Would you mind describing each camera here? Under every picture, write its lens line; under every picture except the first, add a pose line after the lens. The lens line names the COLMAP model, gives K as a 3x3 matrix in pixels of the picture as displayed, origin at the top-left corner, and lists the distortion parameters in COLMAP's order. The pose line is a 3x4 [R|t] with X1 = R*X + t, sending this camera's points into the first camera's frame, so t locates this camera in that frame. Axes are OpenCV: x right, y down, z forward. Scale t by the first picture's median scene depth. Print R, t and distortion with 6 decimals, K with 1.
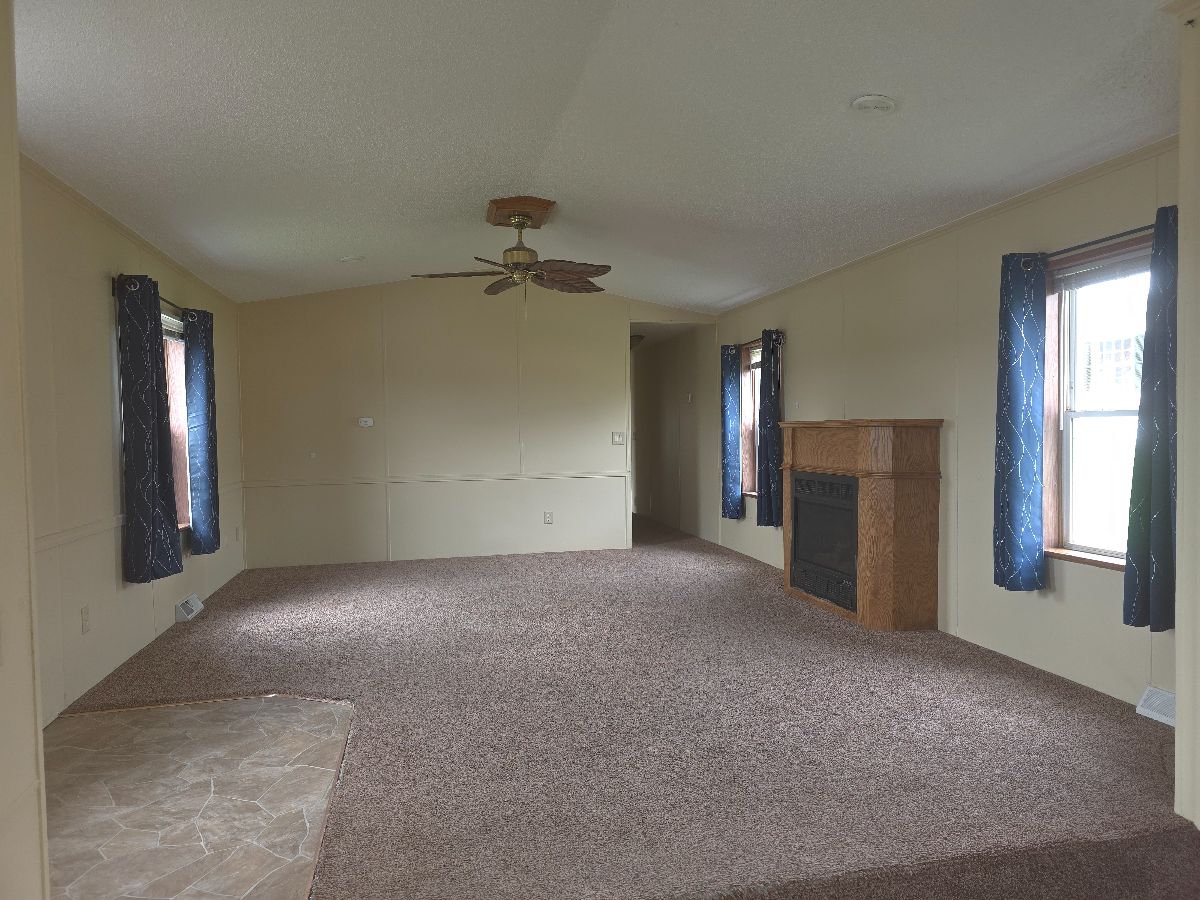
lens RADIAL K [[799.3, 0, 603.1], [0, 799.3, 455.5], [0, 0, 1]] dist [0.058476, -0.052634]
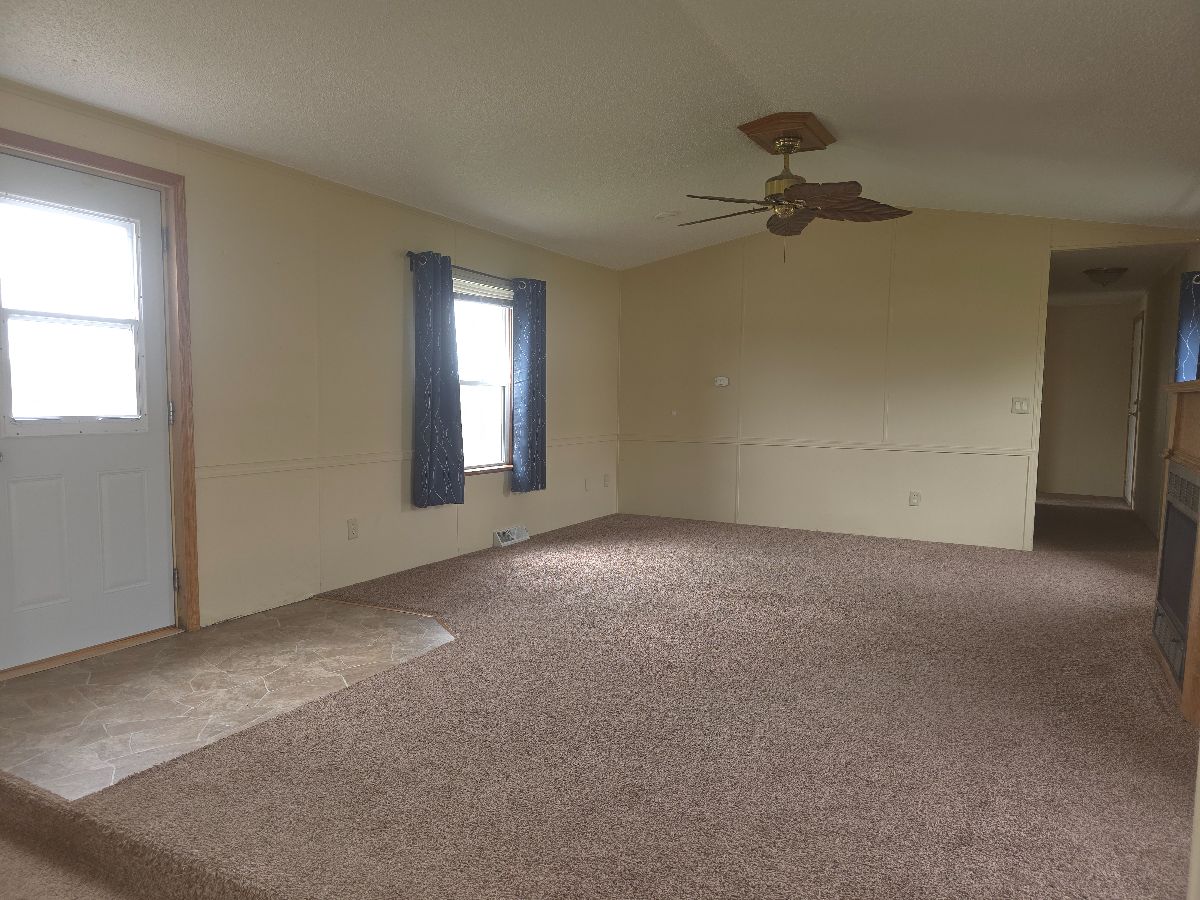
lens RADIAL K [[799.3, 0, 603.1], [0, 799.3, 455.5], [0, 0, 1]] dist [0.058476, -0.052634]
pose [[0.745781, 0.071880, -0.662302, 0.350664], [-0.043485, 0.997294, 0.059271, -0.003667], [0.664770, -0.015403, 0.746889, 0.227772]]
